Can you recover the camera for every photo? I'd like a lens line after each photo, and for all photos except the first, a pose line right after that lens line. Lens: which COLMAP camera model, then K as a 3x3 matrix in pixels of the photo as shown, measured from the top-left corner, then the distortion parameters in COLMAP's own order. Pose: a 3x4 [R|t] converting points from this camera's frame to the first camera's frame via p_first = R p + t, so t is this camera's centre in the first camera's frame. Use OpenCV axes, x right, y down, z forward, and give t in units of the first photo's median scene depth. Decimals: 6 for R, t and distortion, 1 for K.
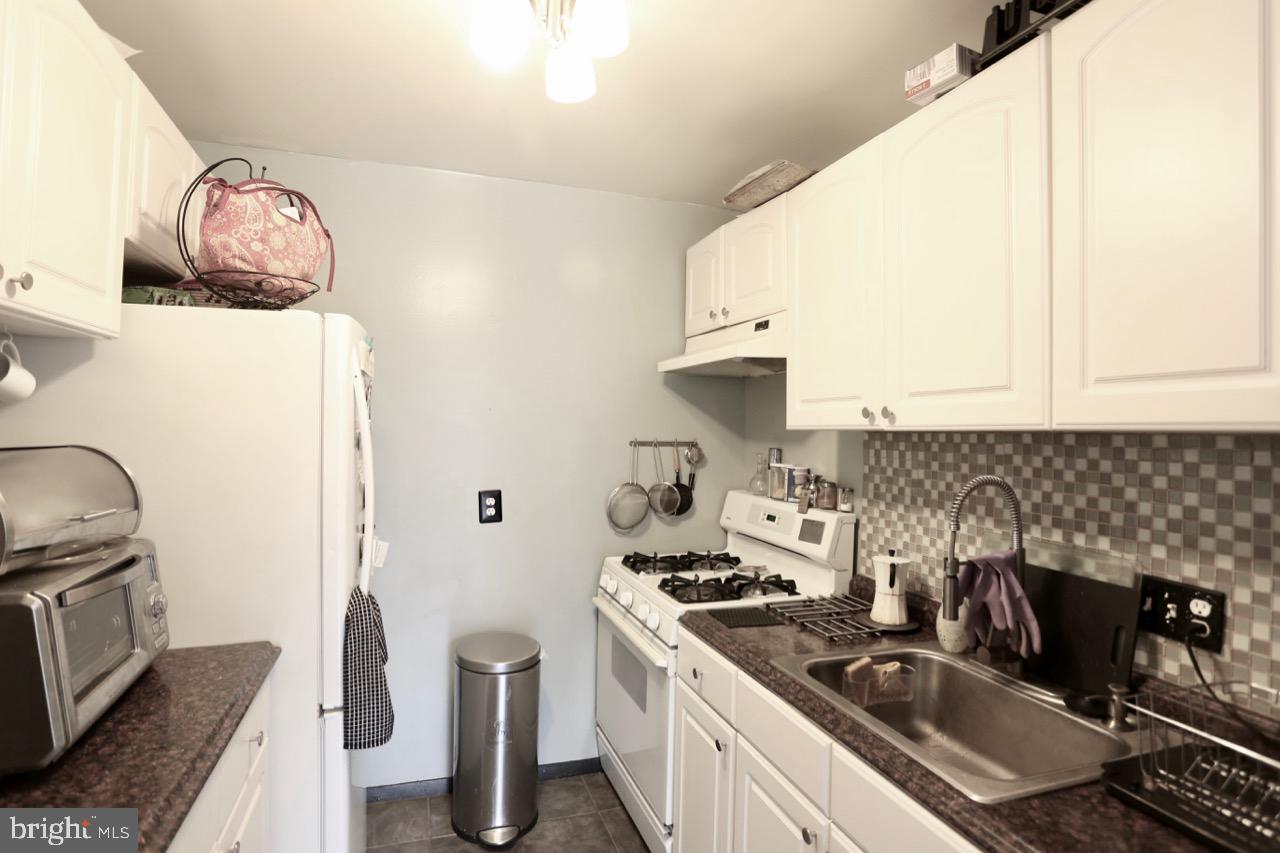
lens RADIAL K [[642.7, 0, 658.0], [0, 642.7, 422.8], [0, 0, 1]] dist [-0.074272, 0.027417]
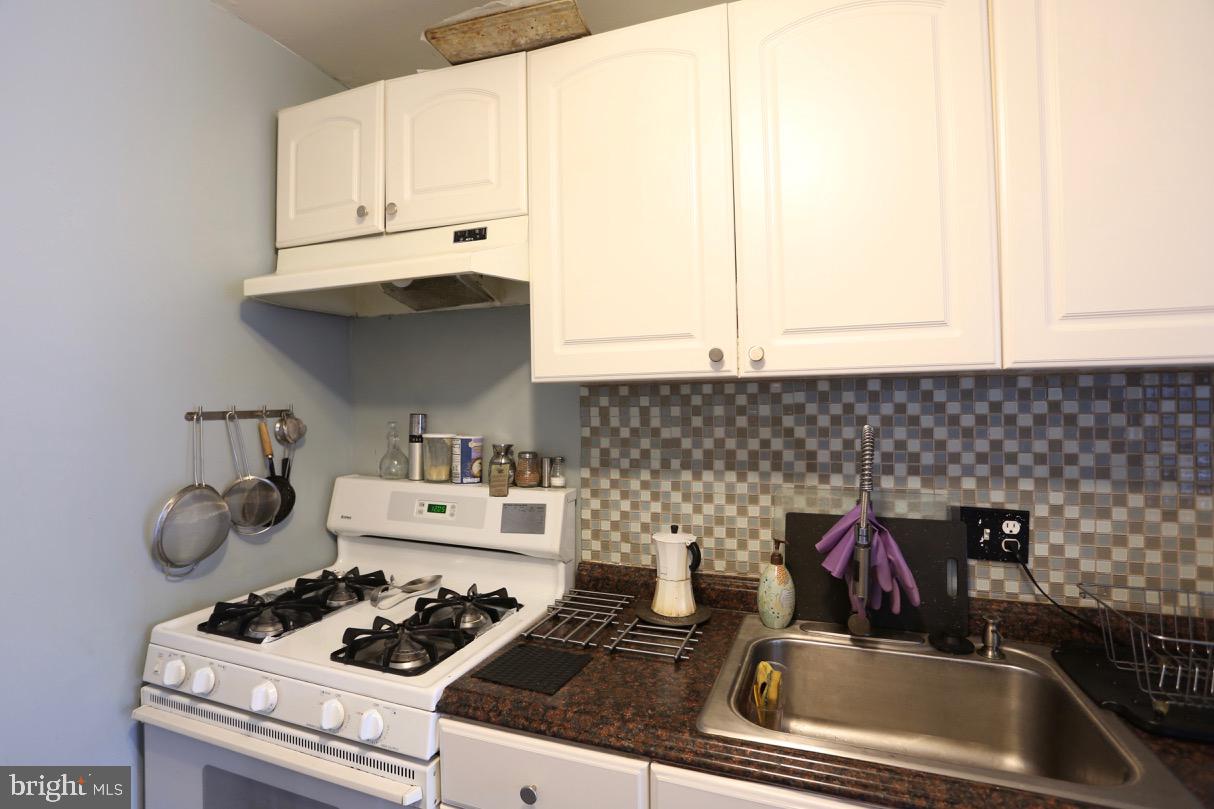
lens RADIAL K [[589.5, 0, 602.9], [0, 589.5, 399.1], [0, 0, 1]] dist [-0.077120, 0.028947]
pose [[0.660867, -0.025208, 0.750080, -0.276891], [0.016874, 0.999682, 0.018729, 0.020730], [-0.750314, 0.000280, 0.661082, 0.592720]]
